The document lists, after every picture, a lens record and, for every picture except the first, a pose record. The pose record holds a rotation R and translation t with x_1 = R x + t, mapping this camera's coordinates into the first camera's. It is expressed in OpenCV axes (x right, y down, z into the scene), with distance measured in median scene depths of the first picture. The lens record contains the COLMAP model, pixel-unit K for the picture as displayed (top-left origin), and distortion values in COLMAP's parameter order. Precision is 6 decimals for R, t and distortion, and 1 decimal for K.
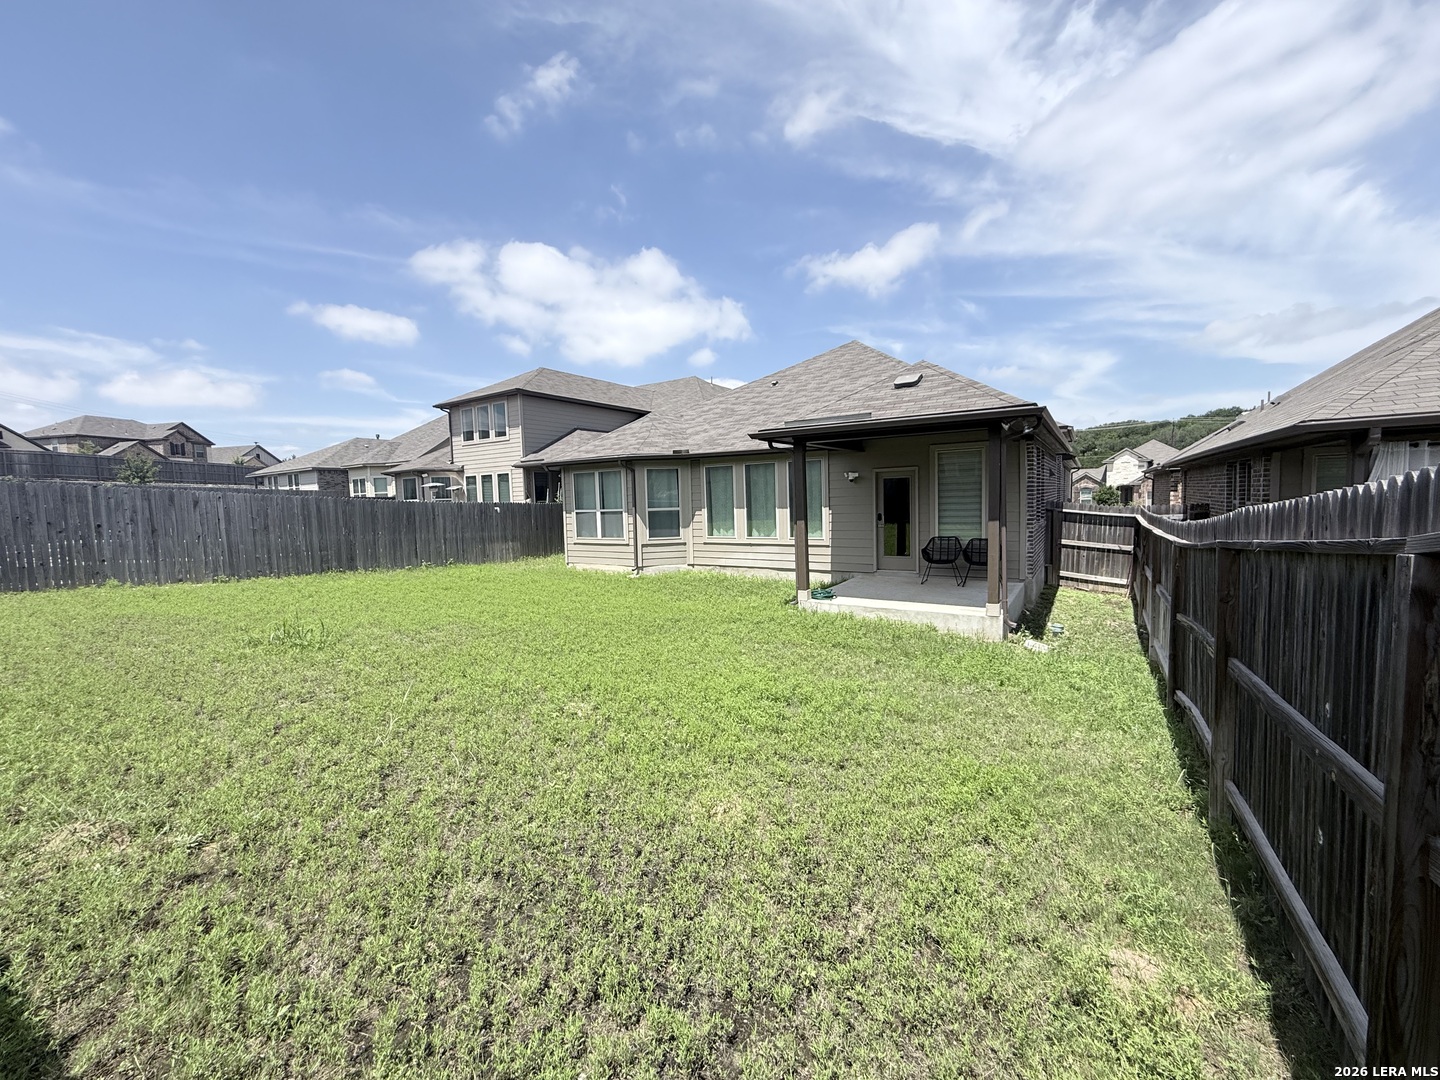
lens RADIAL K [[574.0, 0, 730.6], [0, 574.0, 523.9], [0, 0, 1]] dist [-0.001585, 0.000653]
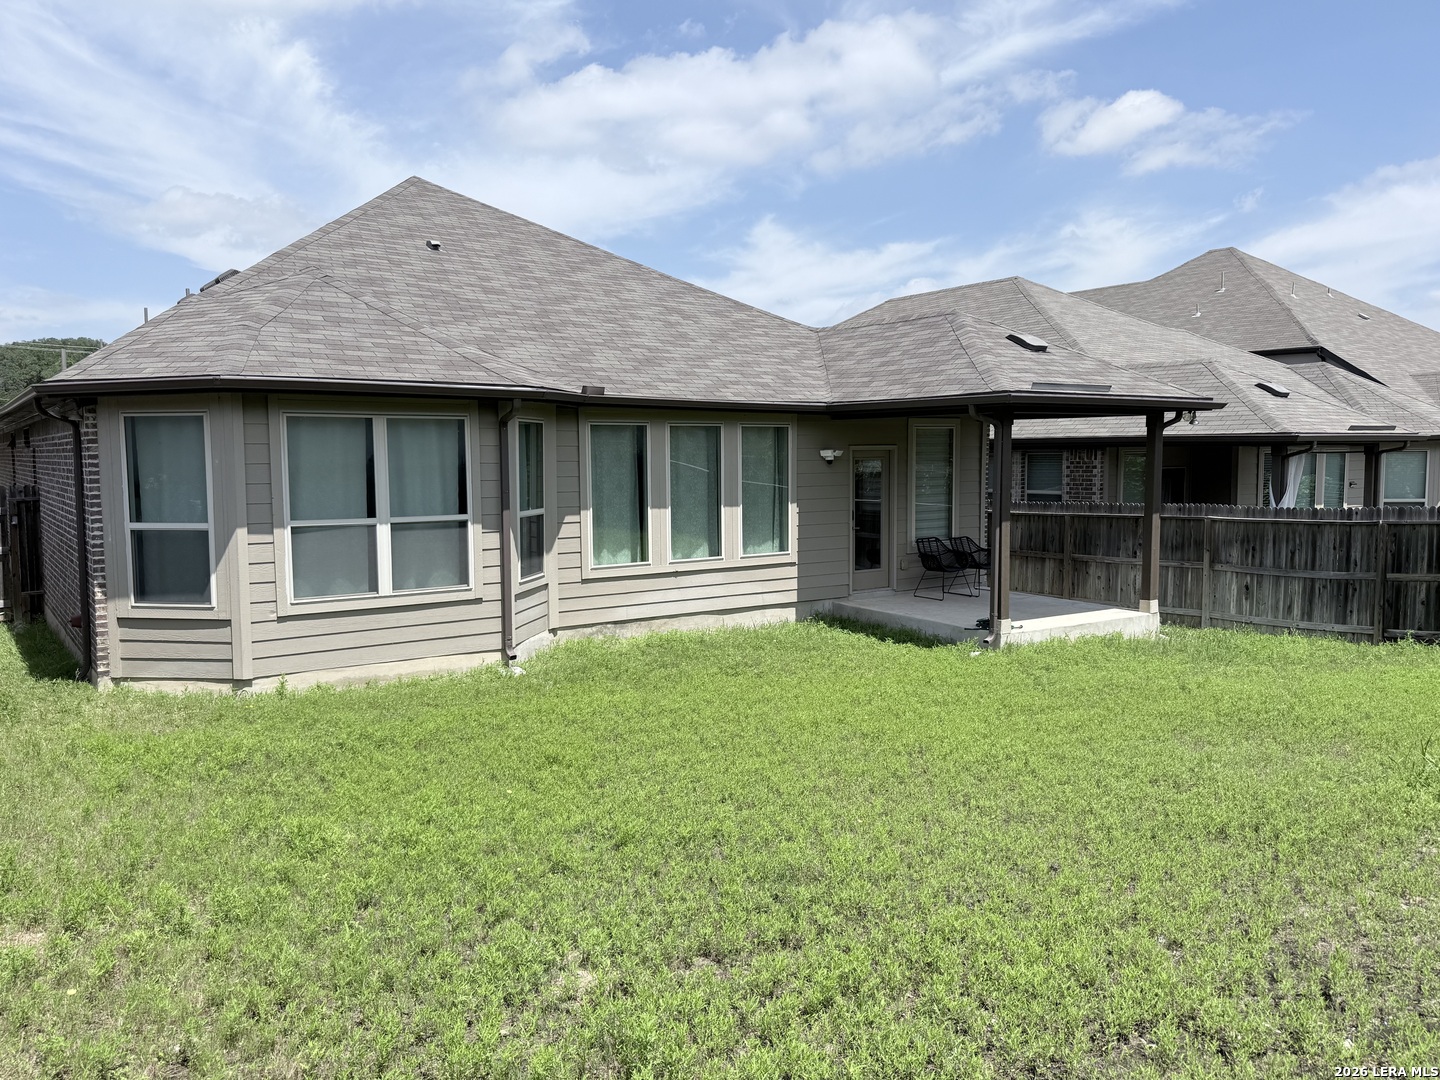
lens RADIAL K [[1115.8, 0, 702.2], [0, 1115.8, 539.7], [0, 0, 1]] dist [0.074296, -0.091805]
pose [[0.376284, -0.043107, 0.925501, -0.852067], [0.039485, 0.998756, 0.030466, -0.025083], [-0.925663, 0.025079, 0.377517, 0.544232]]
